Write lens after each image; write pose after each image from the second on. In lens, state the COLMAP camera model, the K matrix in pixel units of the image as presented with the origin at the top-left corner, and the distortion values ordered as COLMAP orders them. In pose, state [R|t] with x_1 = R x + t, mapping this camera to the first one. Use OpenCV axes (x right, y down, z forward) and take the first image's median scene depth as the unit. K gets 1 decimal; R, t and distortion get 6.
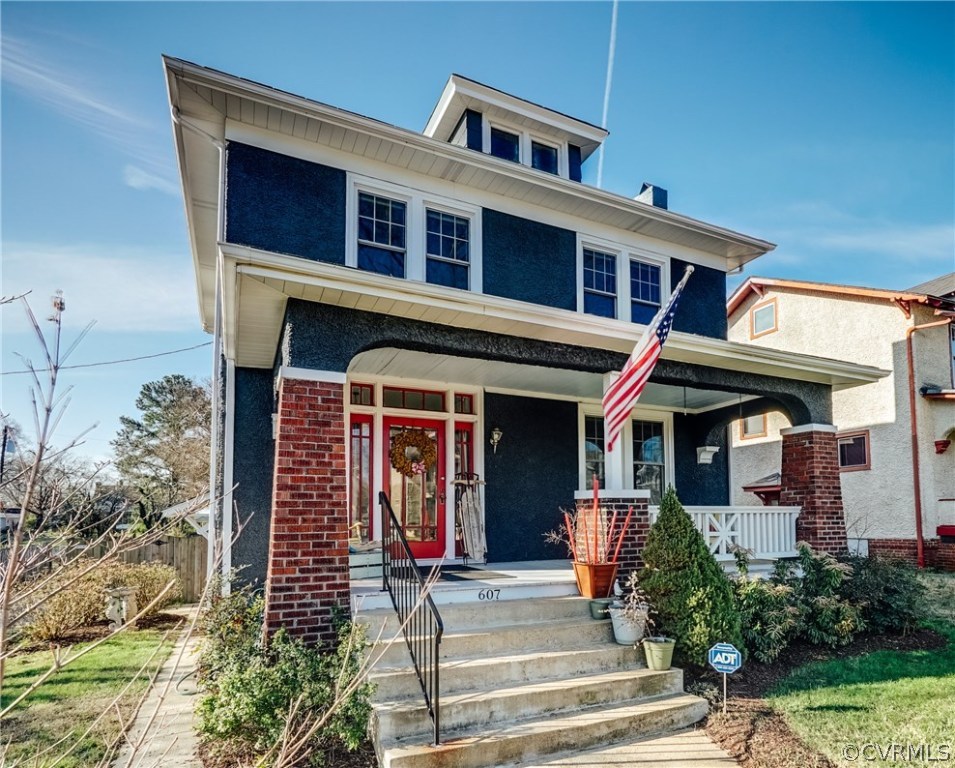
lens RADIAL K [[557.5, 0, 477.5], [0, 557.5, 384.0], [0, 0, 1]] dist [0.002161, 0.000449]
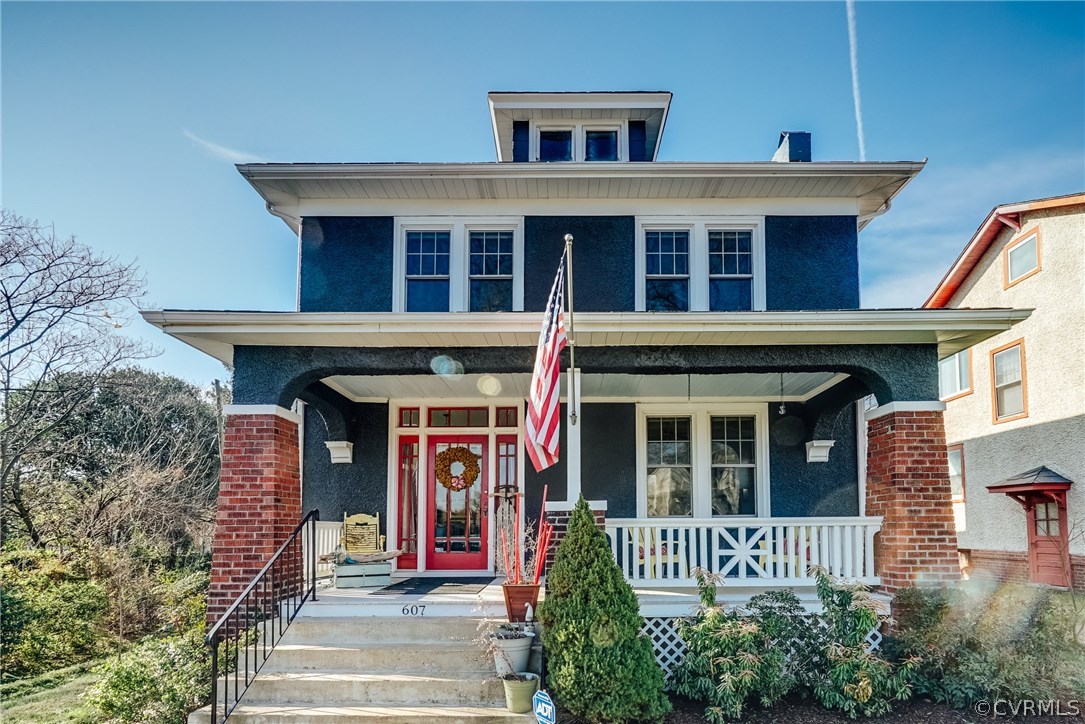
lens RADIAL K [[524.3, 0, 543.6], [0, 524.3, 407.8], [0, 0, 1]] dist [0.002101, 0.000233]
pose [[0.896620, -0.098122, -0.431793, 0.484635], [0.106050, 0.994344, -0.005744, 0.034611], [0.429914, -0.040642, 0.901955, 0.194645]]
